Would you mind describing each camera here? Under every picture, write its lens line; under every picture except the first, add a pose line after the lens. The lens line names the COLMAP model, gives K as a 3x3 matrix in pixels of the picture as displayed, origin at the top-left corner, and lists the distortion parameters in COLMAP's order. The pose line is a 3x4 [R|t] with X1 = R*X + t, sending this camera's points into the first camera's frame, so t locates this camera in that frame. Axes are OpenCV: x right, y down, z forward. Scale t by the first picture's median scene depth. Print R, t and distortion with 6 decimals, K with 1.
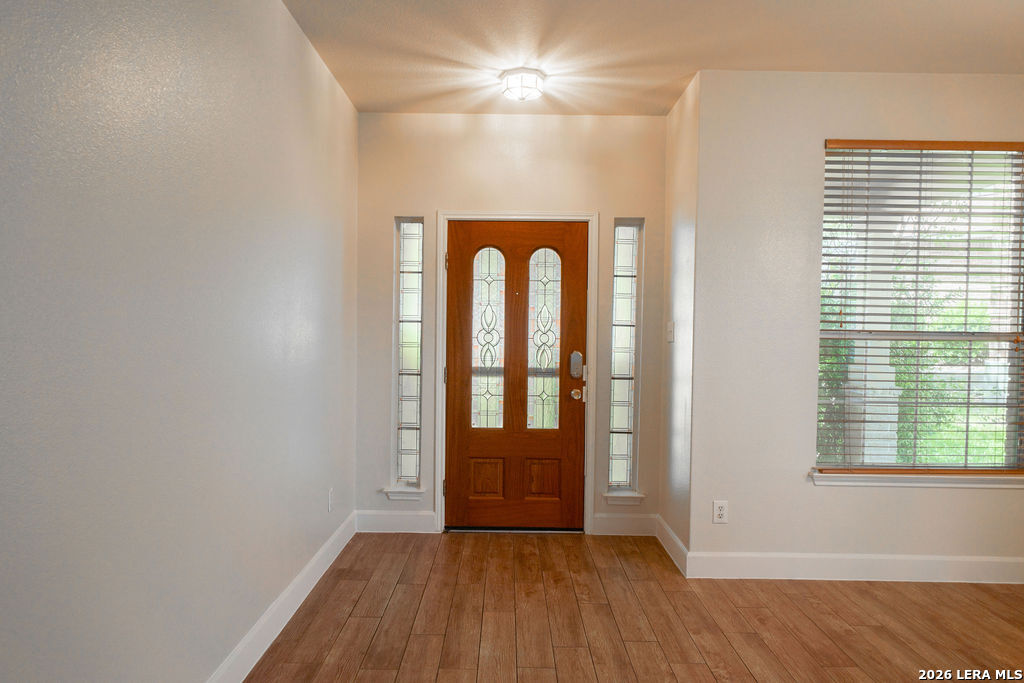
lens RADIAL K [[707.1, 0, 511.8], [0, 707.1, 342.6], [0, 0, 1]] dist [0.008636, -0.002342]
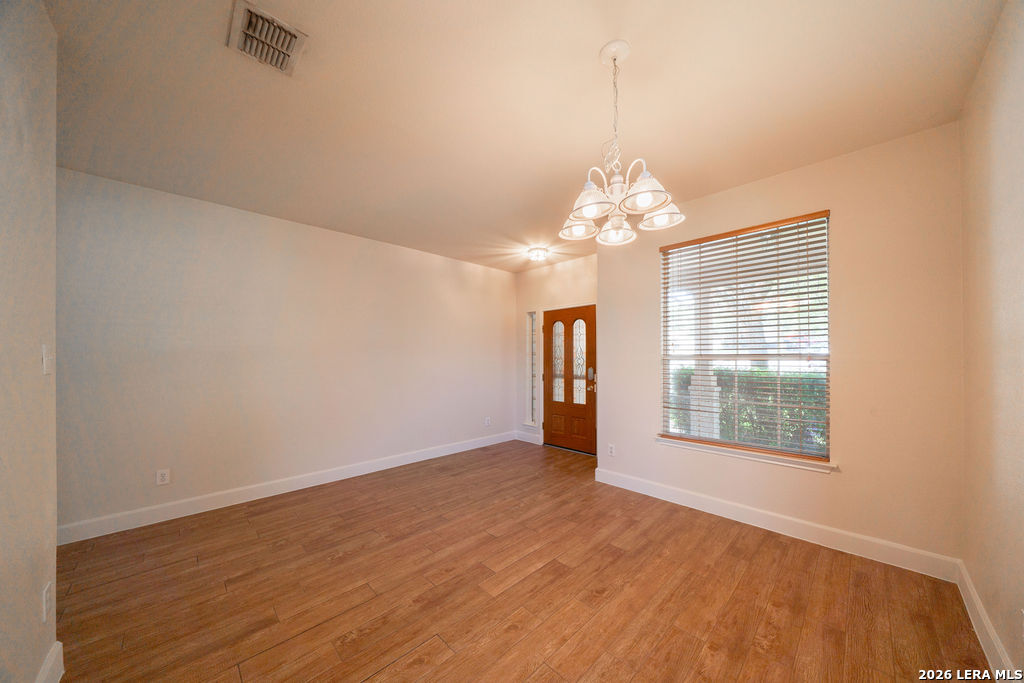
lens RADIAL K [[352.0, 0, 492.7], [0, 352.0, 352.0], [0, 0, 1]] dist [-0.003094, -0.000112]
pose [[0.672727, -0.029840, -0.739289, 0.661032], [-0.002106, 0.999105, -0.042243, 0.011139], [0.739888, 0.029975, 0.672062, 0.090777]]
